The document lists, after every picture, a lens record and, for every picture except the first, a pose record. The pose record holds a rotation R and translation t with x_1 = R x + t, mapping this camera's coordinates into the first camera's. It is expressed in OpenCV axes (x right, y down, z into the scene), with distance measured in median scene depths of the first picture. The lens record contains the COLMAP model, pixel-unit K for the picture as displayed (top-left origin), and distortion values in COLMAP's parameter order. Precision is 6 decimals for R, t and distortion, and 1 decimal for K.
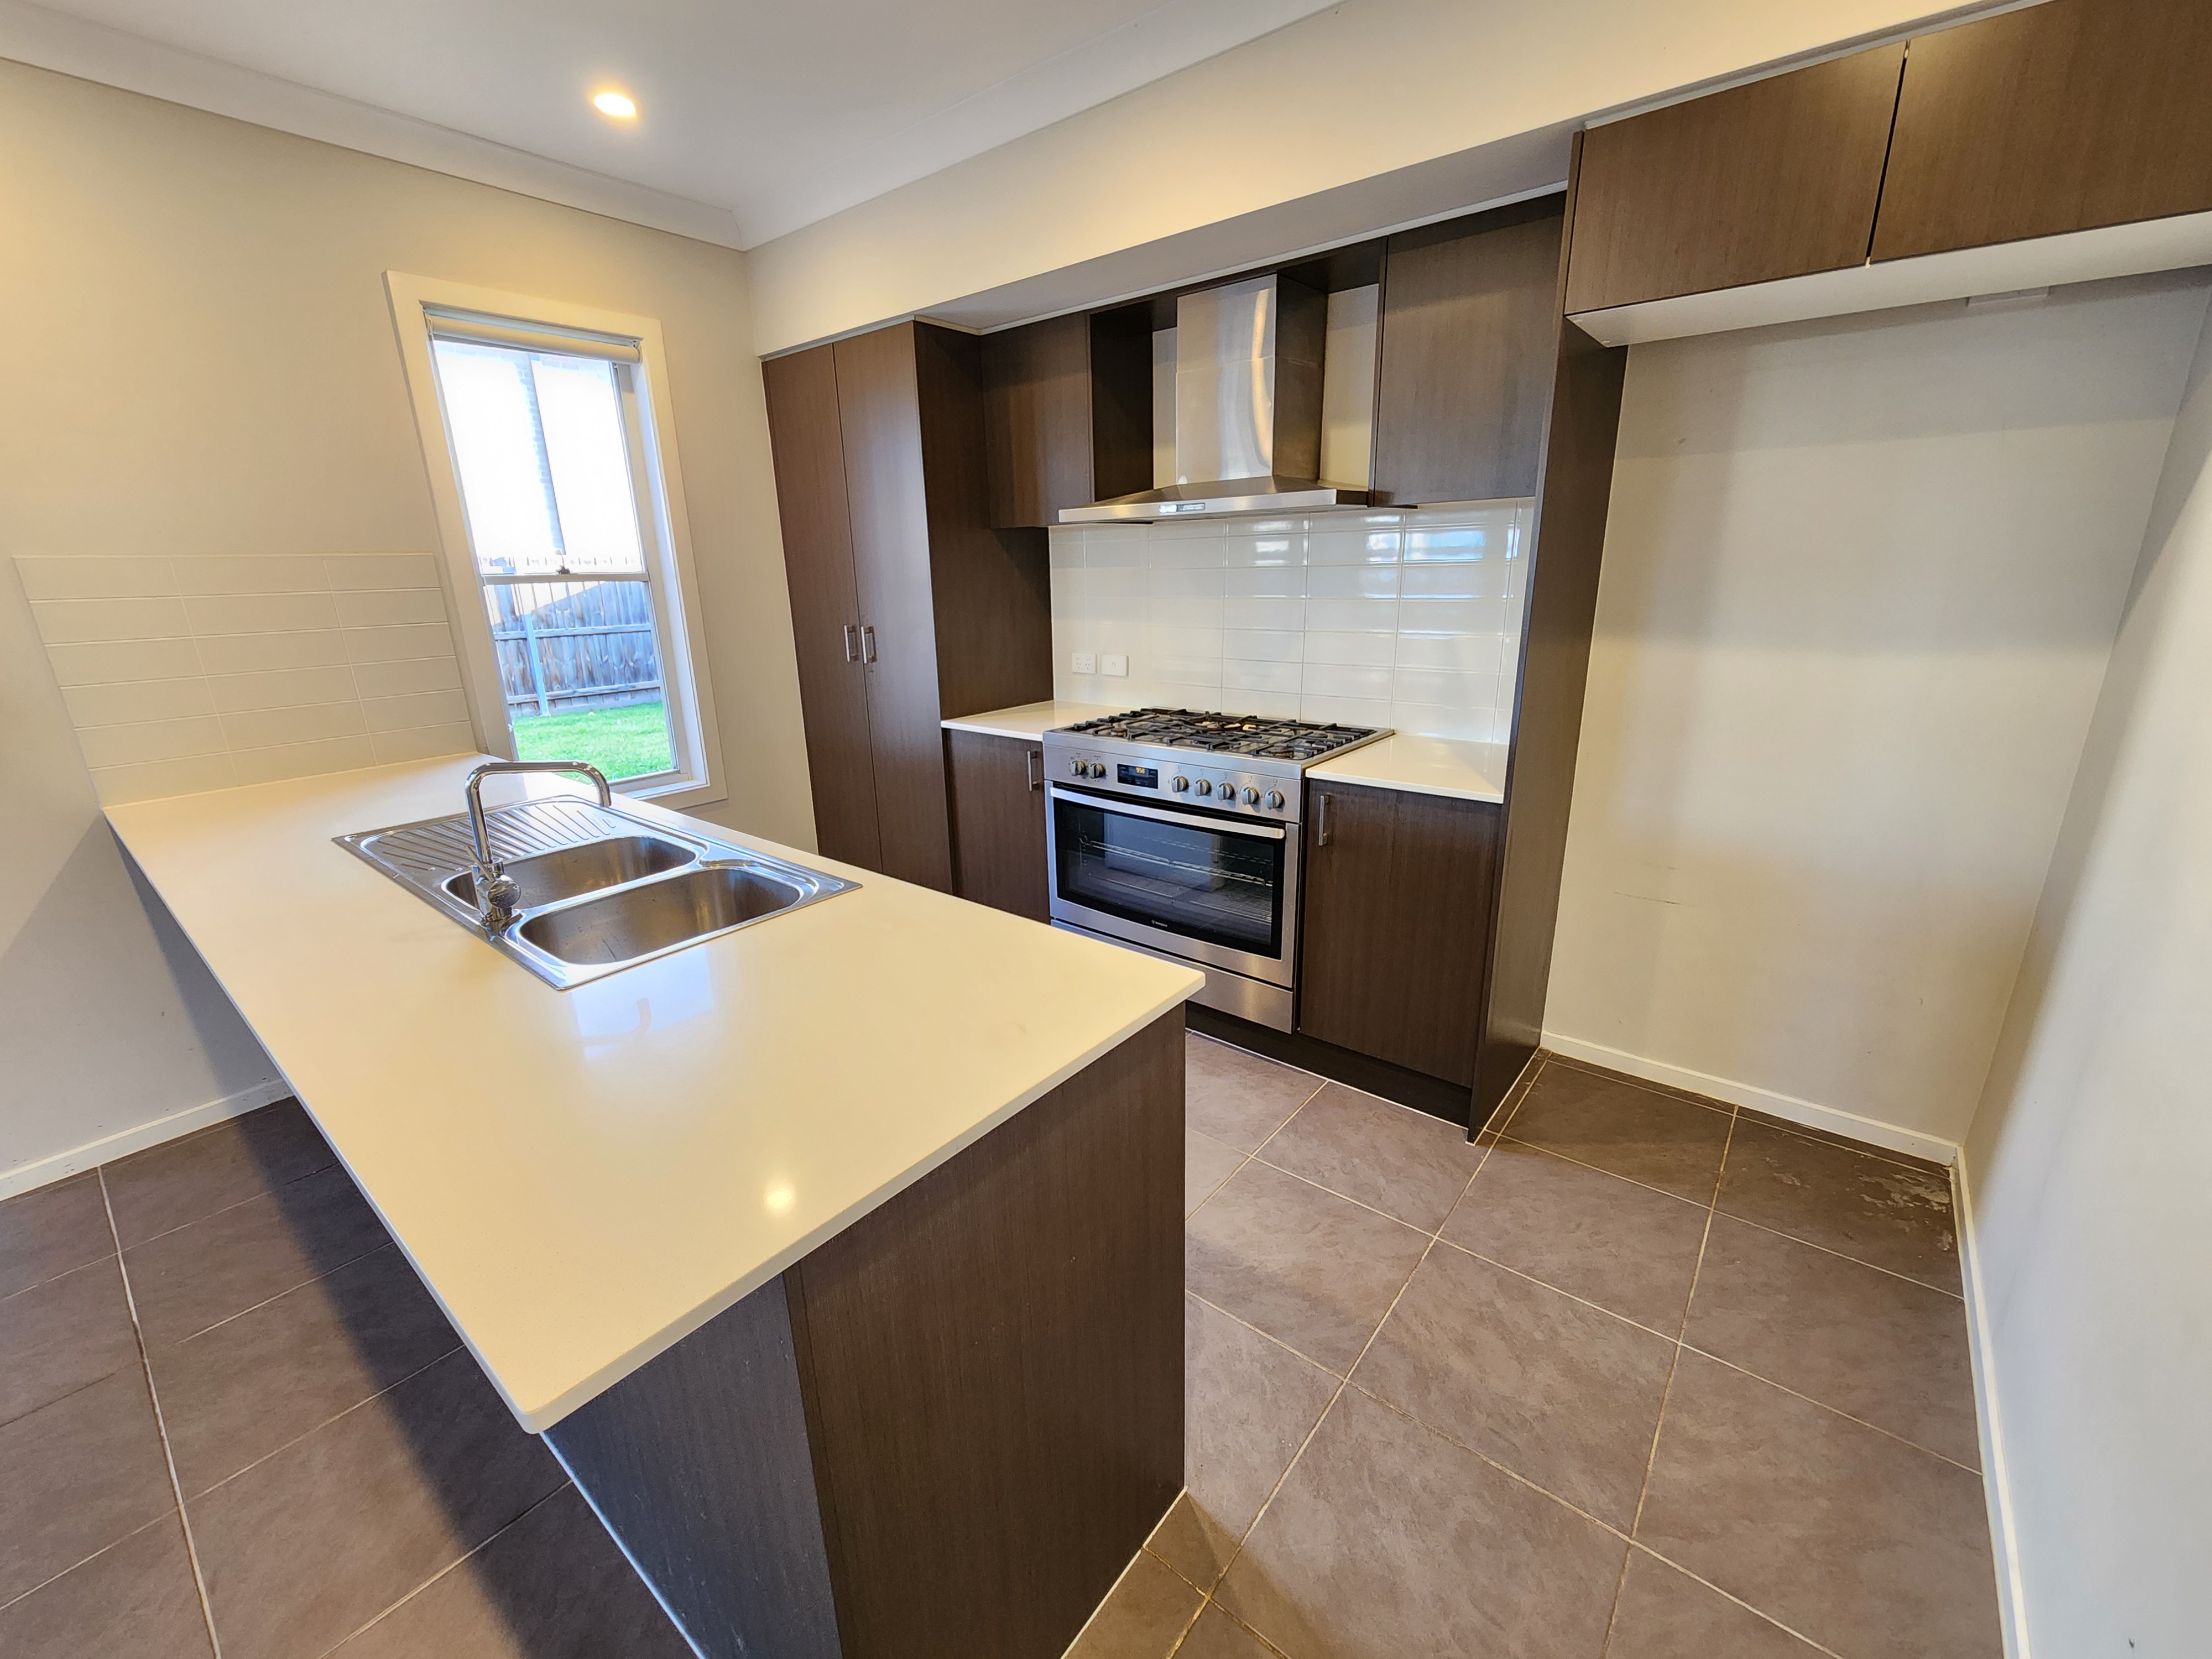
lens RADIAL K [[902.3, 0, 1097.8], [0, 902.3, 825.7], [0, 0, 1]] dist [-0.002442, -0.000229]
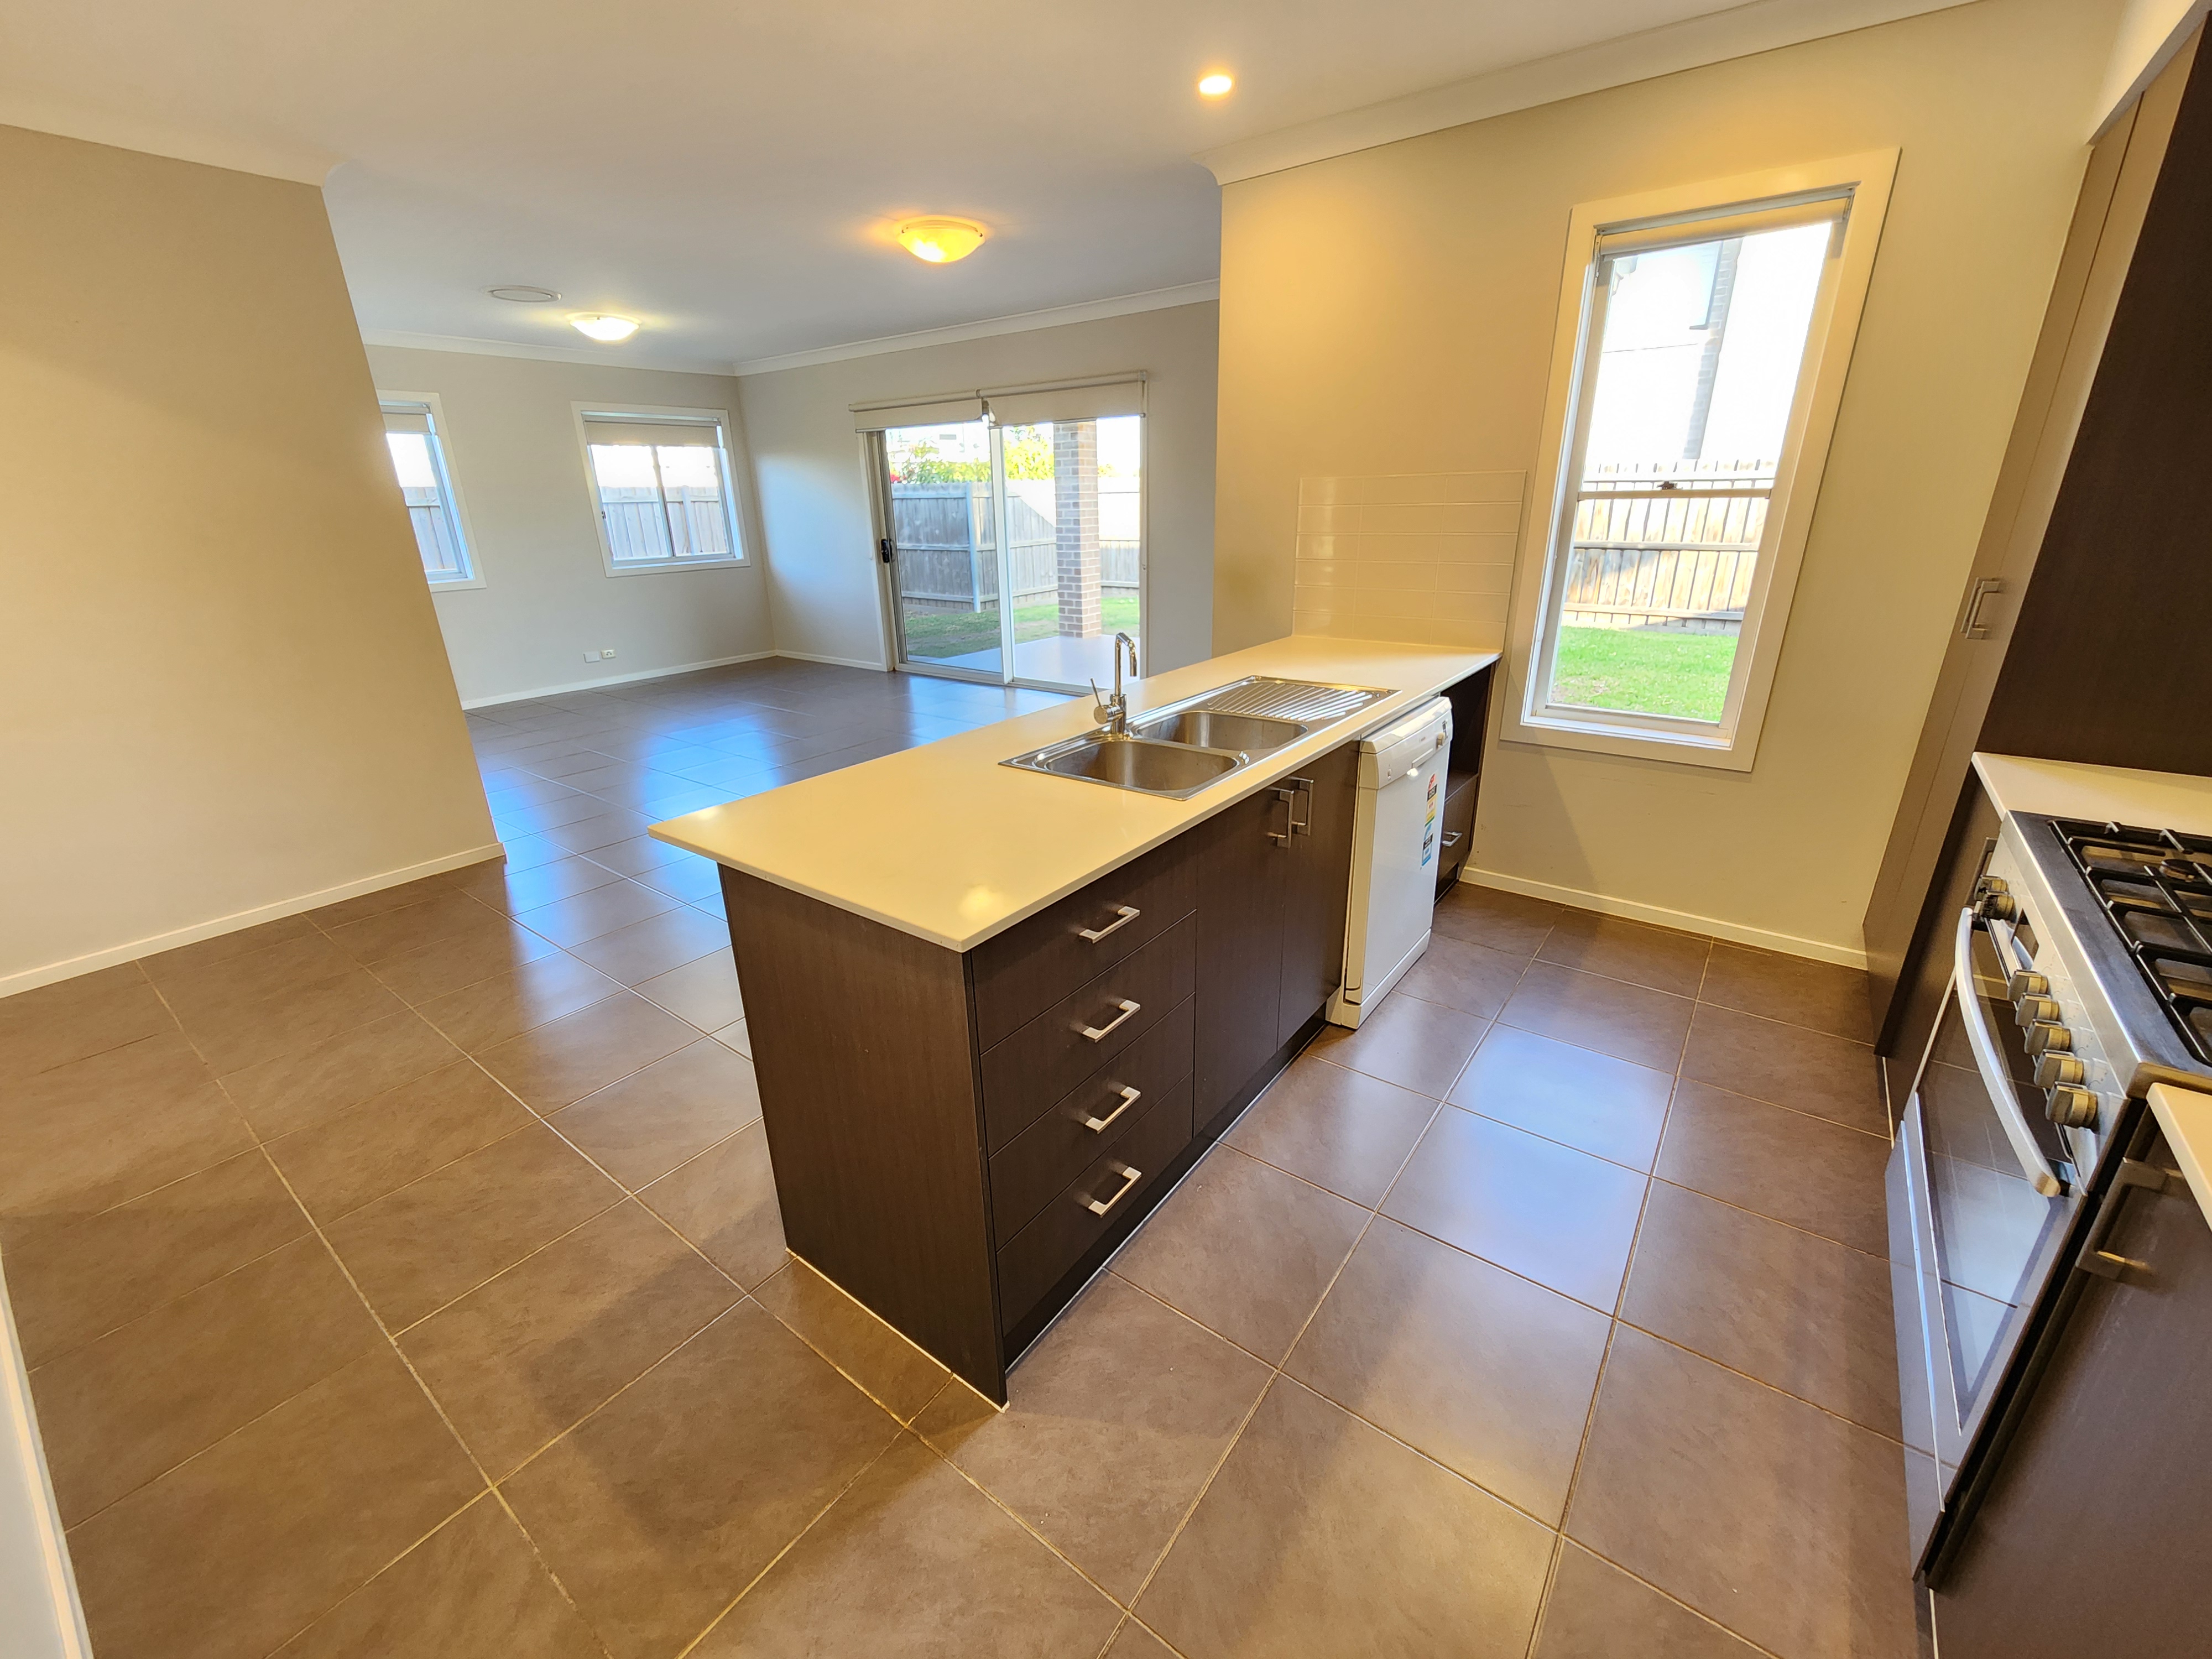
lens RADIAL K [[902.3, 0, 1105.3], [0, 902.3, 831.9], [0, 0, 1]] dist [-0.002442, -0.000229]
pose [[0.038500, 0.359030, -0.932532, 0.752924], [-0.248163, 0.907422, 0.339117, -0.243115], [0.967953, 0.218364, 0.124034, 0.743816]]
